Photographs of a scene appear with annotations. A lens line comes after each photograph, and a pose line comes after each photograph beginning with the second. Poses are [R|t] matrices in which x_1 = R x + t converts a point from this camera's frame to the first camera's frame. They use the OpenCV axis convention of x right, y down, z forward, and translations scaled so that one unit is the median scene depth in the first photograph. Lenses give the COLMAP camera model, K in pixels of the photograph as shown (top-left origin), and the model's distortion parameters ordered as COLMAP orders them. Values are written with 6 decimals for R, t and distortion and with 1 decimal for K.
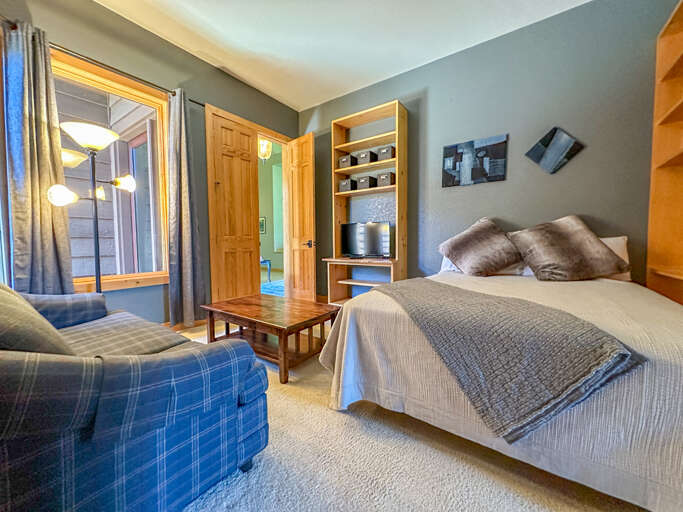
lens RADIAL K [[279.6, 0, 341.5], [0, 279.6, 256.0], [0, 0, 1]] dist [-0.001557, 0.000125]
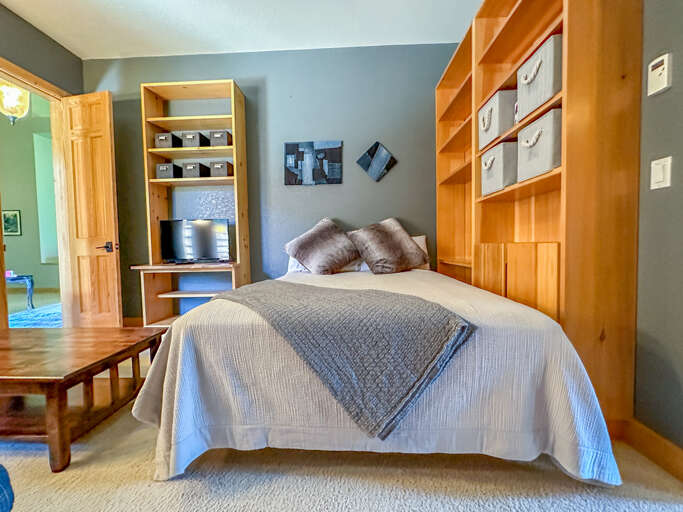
lens RADIAL K [[279.6, 0, 341.5], [0, 279.6, 256.0], [0, 0, 1]] dist [-0.001557, 0.000125]
pose [[0.835610, -0.029668, 0.548522, -0.012920], [0.043967, 0.998949, -0.012947, 0.021784], [-0.547562, 0.034936, 0.836036, 0.119965]]
